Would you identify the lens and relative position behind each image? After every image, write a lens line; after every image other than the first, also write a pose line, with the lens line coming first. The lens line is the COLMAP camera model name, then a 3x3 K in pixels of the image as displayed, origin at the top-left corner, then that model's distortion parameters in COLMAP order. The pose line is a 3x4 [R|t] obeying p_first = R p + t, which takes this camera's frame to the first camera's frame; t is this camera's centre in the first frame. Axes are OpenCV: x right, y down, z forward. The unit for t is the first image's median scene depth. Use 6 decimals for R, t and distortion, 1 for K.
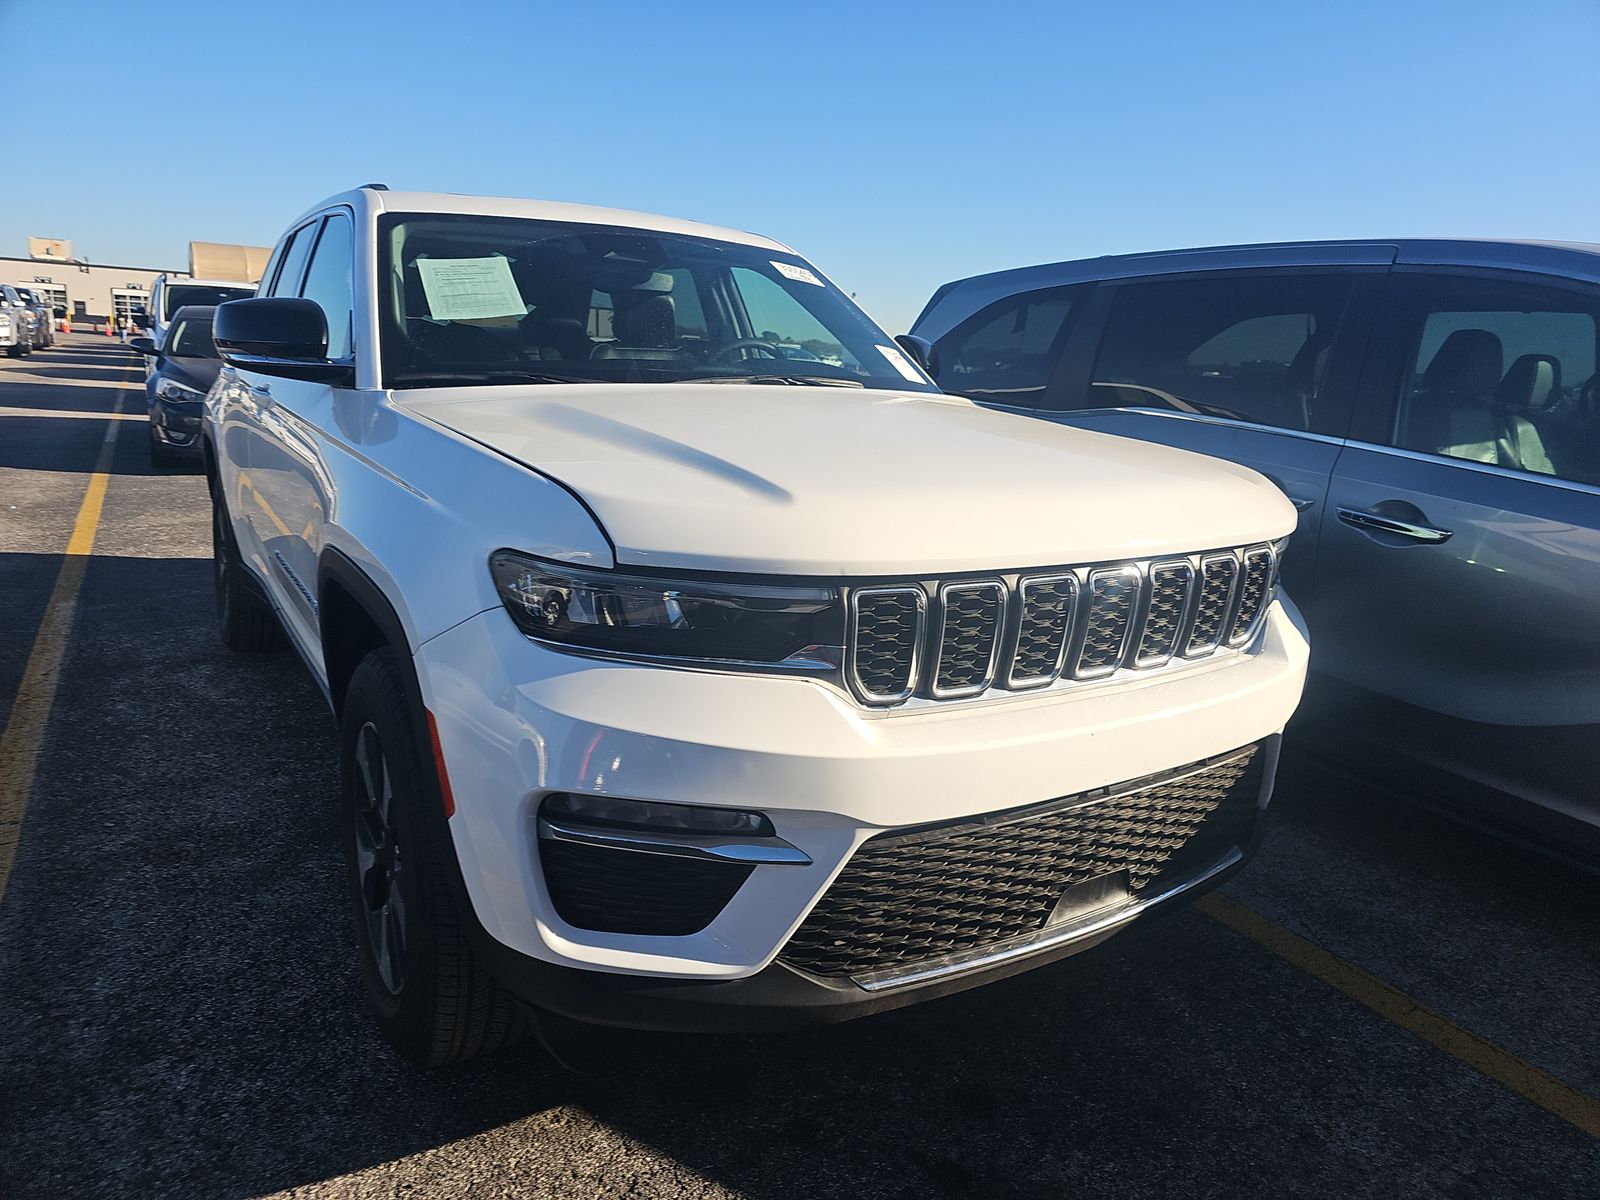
lens RADIAL K [[1072.2, 0, 806.4], [0, 1072.2, 604.3], [0, 0, 1]] dist [0.047308, -0.019853]
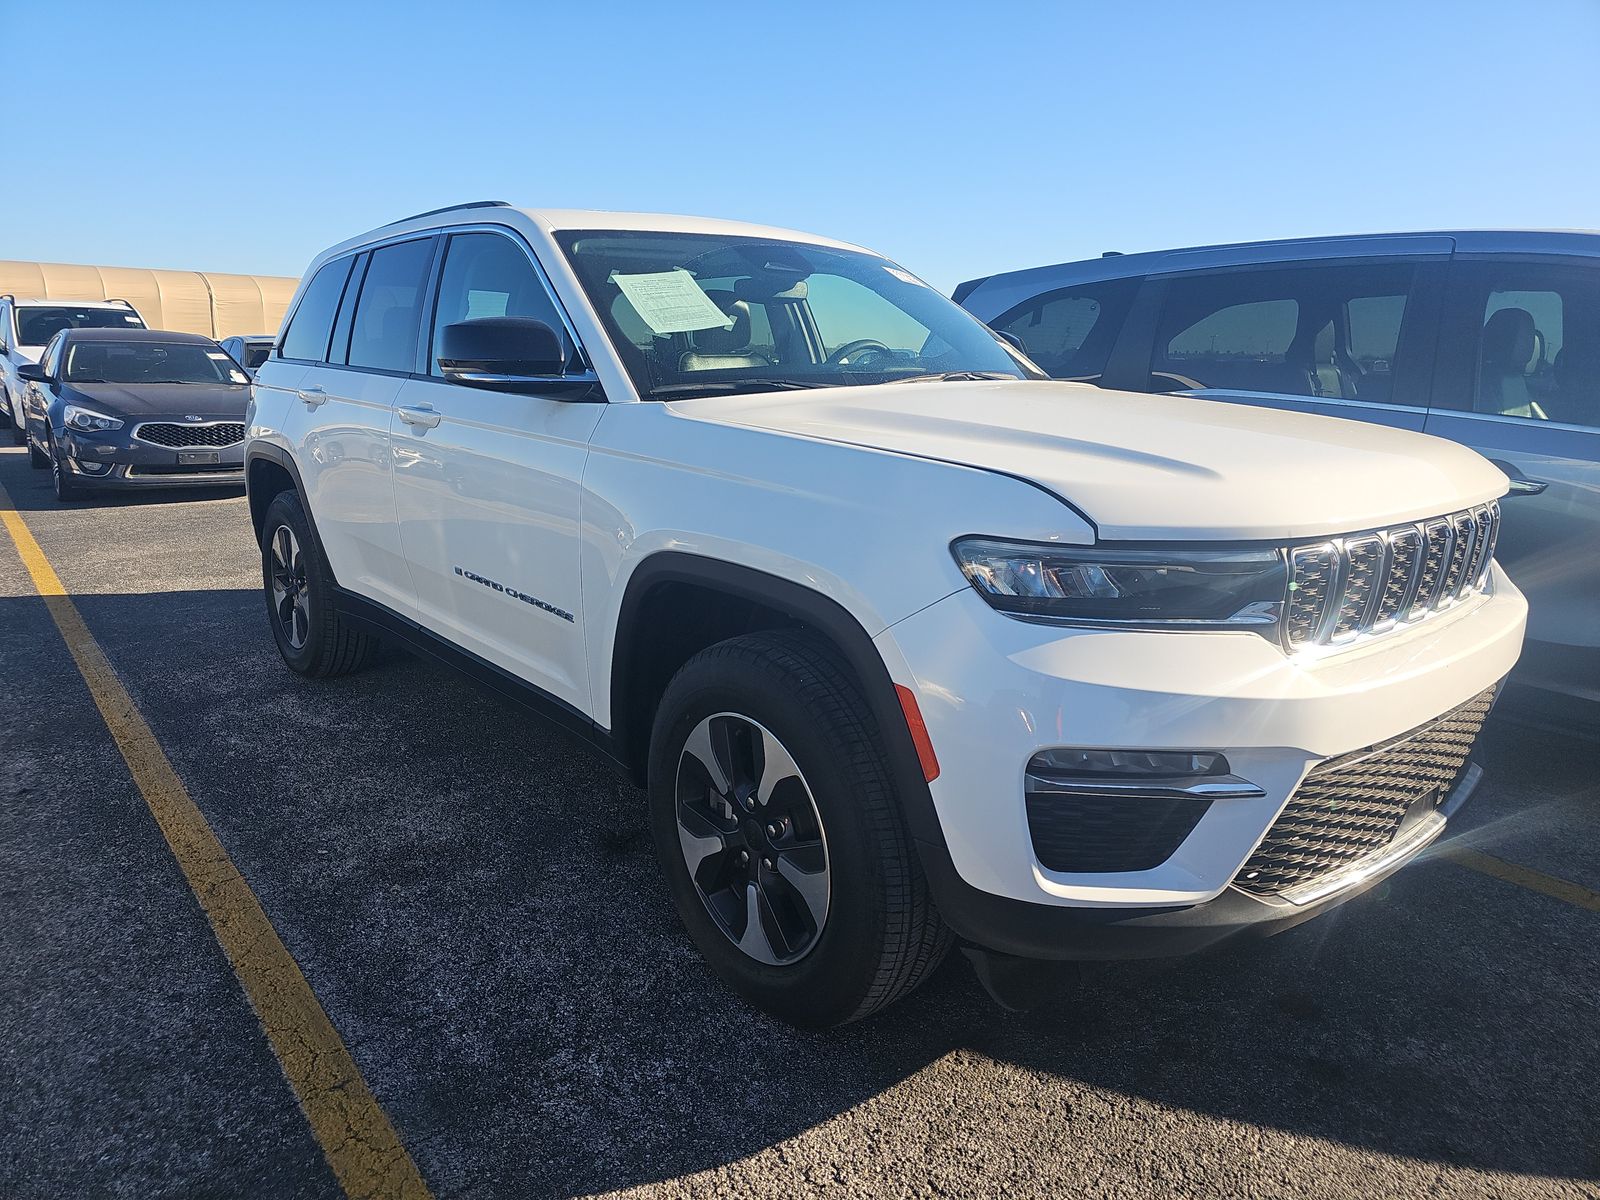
lens RADIAL K [[1072.2, 0, 800.5], [0, 1072.2, 589.1], [0, 0, 1]] dist [0.047308, -0.019853]
pose [[0.989841, -0.065751, 0.126065, -0.442941], [0.067302, 0.997700, -0.008074, 0.001001], [-0.125245, 0.016476, 0.991989, -0.053875]]
